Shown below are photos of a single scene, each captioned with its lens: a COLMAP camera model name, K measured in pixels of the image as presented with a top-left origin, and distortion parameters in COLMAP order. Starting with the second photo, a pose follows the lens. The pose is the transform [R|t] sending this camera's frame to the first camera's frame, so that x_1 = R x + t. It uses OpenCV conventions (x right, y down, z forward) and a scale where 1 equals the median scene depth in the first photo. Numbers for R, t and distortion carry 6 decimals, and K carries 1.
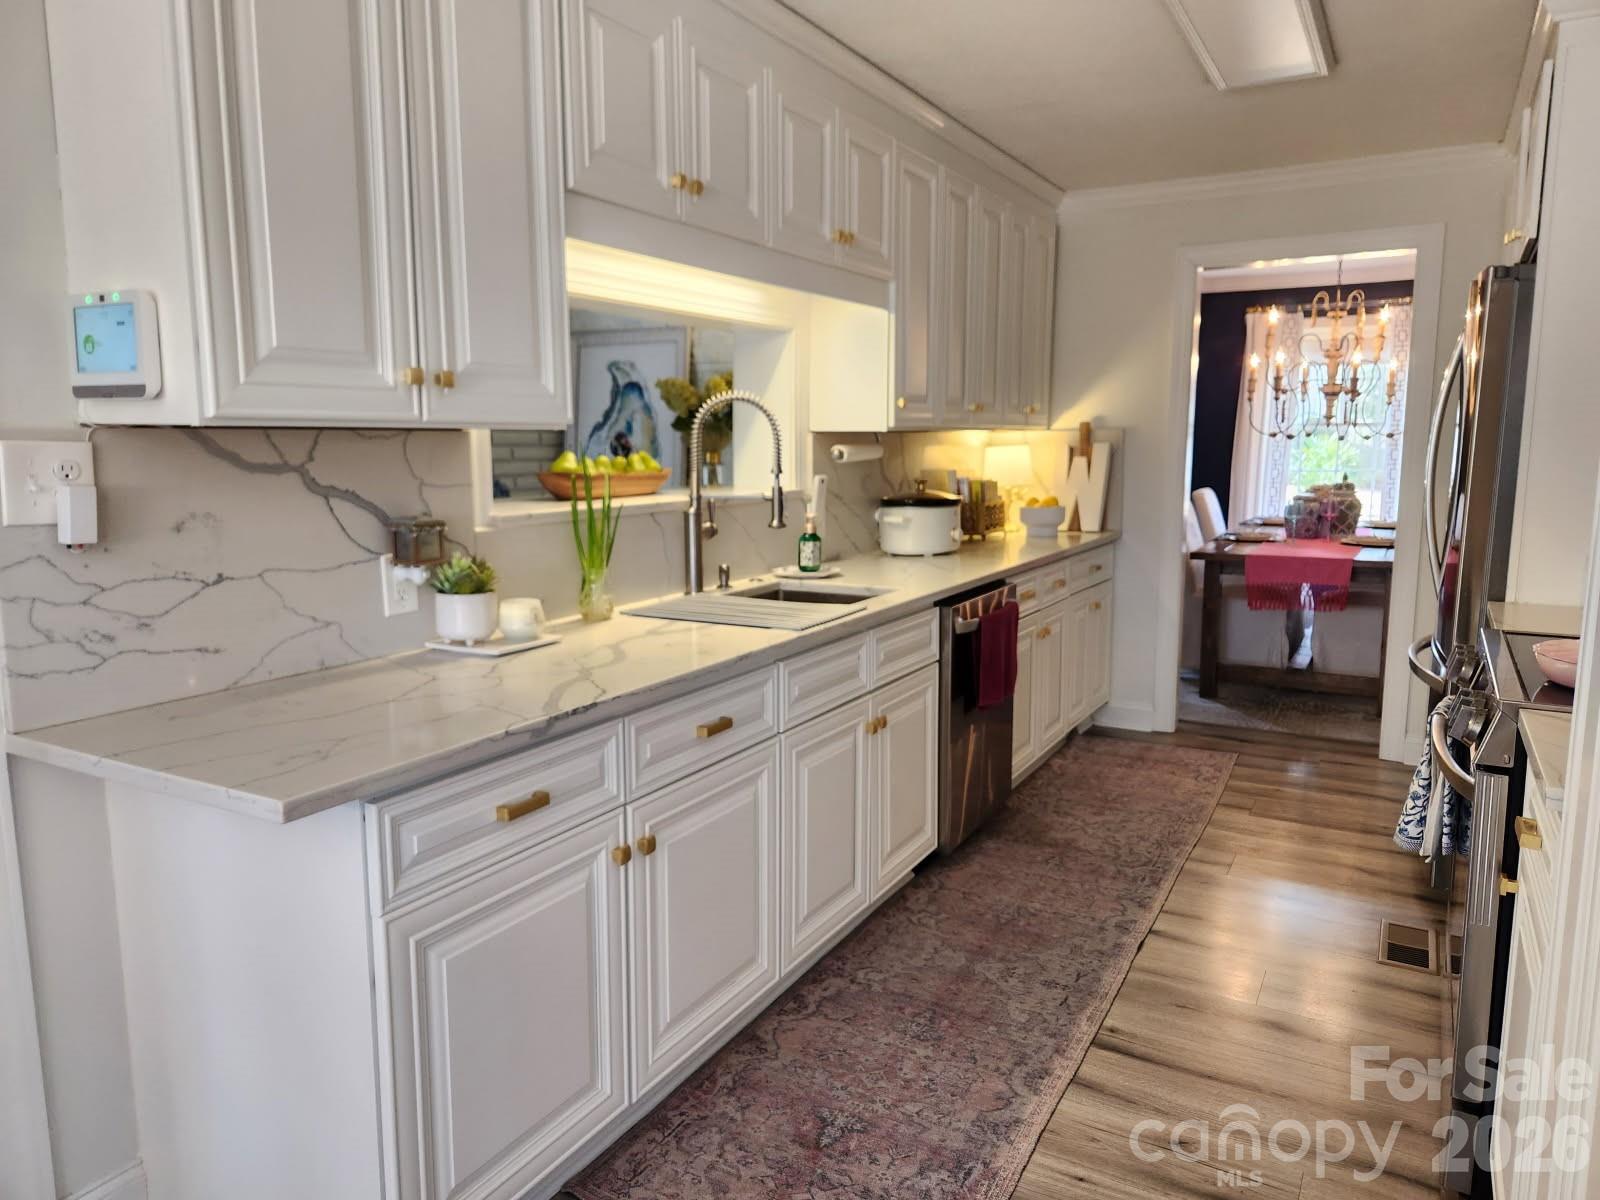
lens RADIAL K [[1095.5, 0, 795.6], [0, 1095.5, 577.7], [0, 0, 1]] dist [0.048211, 0.000043]
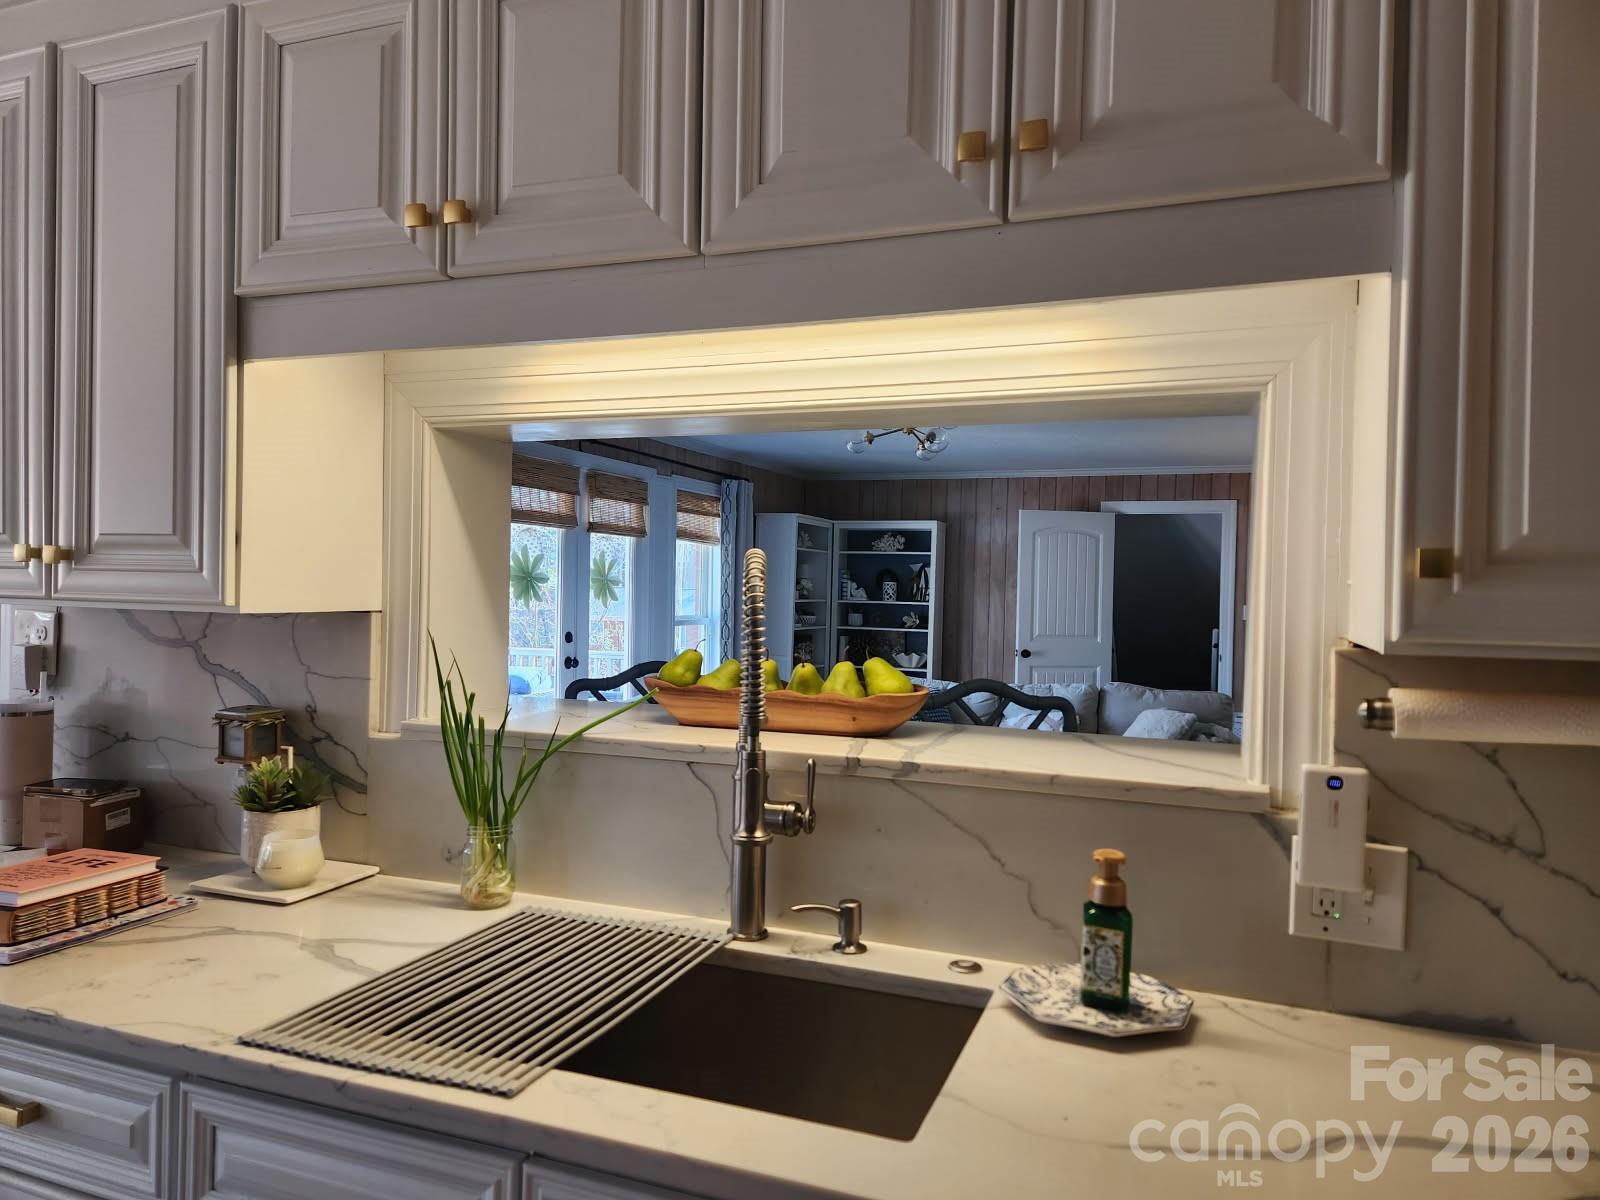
lens RADIAL K [[1095.5, 0, 795.6], [0, 1095.5, 577.7], [0, 0, 1]] dist [0.048211, 0.000043]
pose [[0.134005, -0.007259, -0.990954, 0.418490], [-0.148929, 0.988469, -0.027380, -0.138257], [0.979726, 0.151251, 0.131379, 0.902328]]
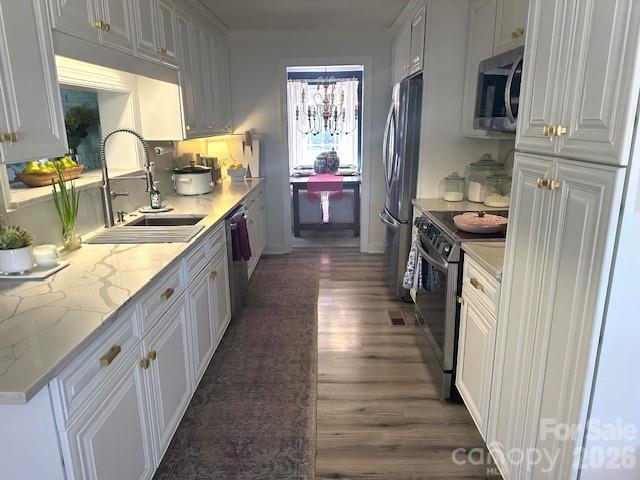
lens RADIAL K [[450.0, 0, 320.0], [0, 450.0, 240.0], [0, 0, 1]] dist [0.067710, -0.117620]
pose [[0.875894, -0.129722, 0.464738, -0.143974], [0.073931, 0.987890, 0.136412, -0.046699], [-0.476805, -0.085124, 0.874878, 0.057197]]
